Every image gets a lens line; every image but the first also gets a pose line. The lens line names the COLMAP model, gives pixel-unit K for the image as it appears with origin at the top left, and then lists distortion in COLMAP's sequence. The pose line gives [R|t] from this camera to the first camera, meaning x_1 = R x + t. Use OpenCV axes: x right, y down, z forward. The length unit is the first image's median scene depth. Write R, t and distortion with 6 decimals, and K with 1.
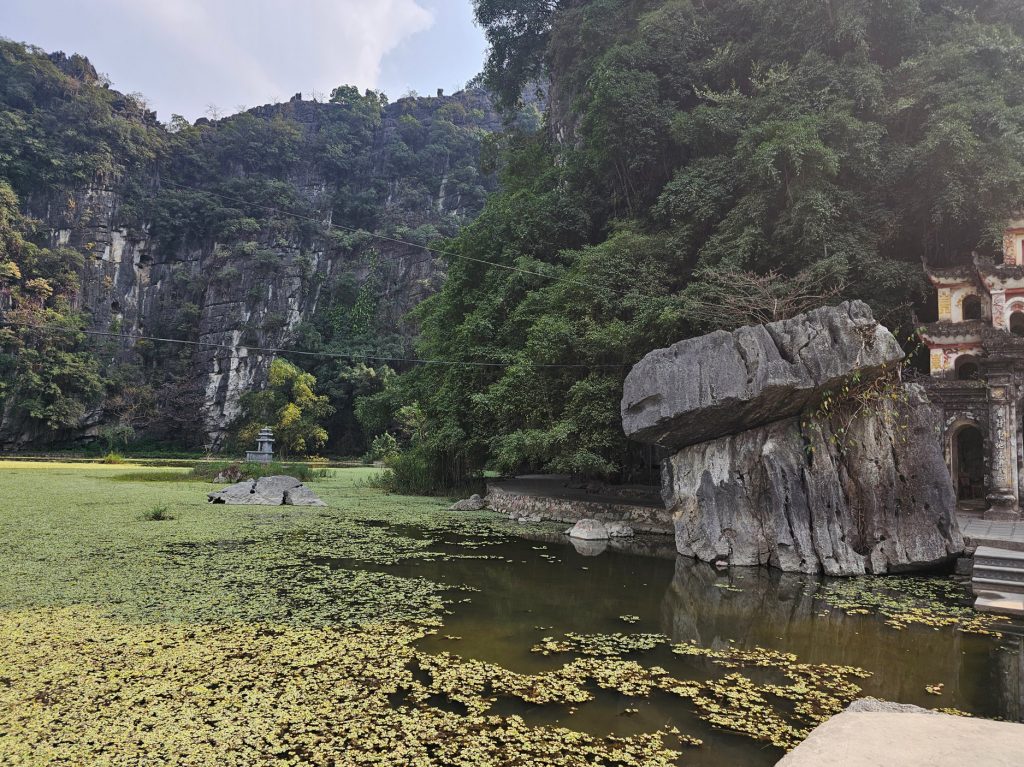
lens RADIAL K [[690.3, 0, 512.0], [0, 690.3, 383.5], [0, 0, 1]] dist [0.050258, -0.053589]
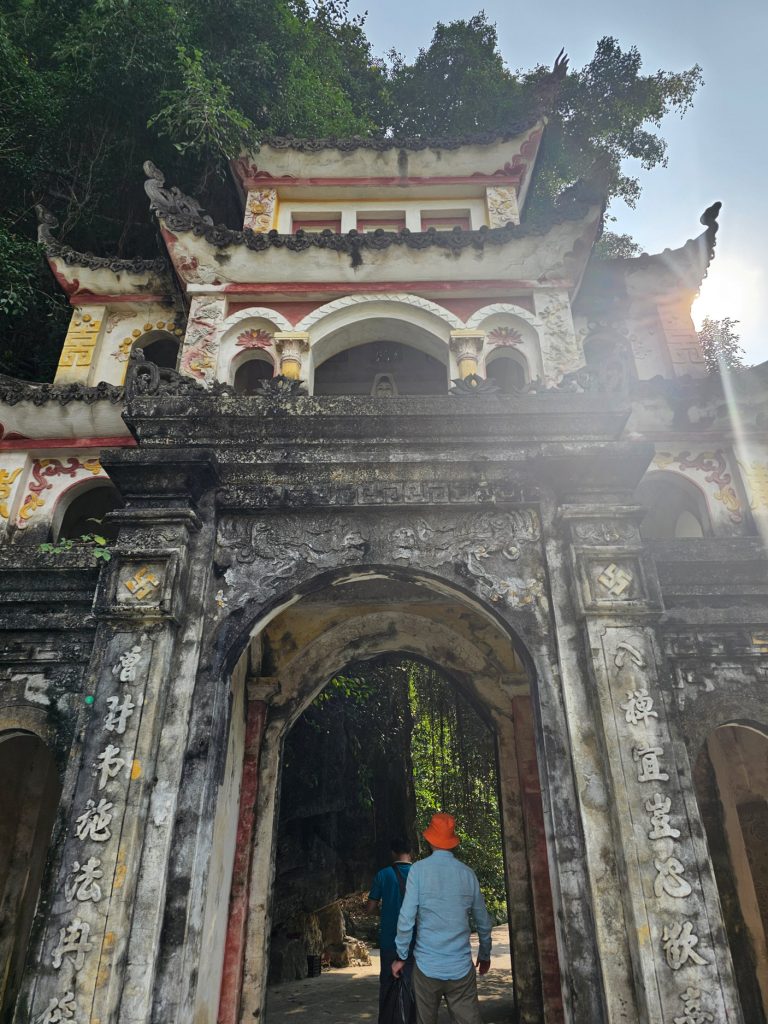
lens RADIAL K [[690.3, 0, 384.0], [0, 690.3, 512.0], [0, 0, 1]] dist [0.050258, -0.053589]
pose [[0.833232, 0.218140, 0.508074, 0.628556], [-0.014576, 0.927233, -0.374200, 0.076865], [-0.552732, 0.304390, 0.775780, 0.749425]]
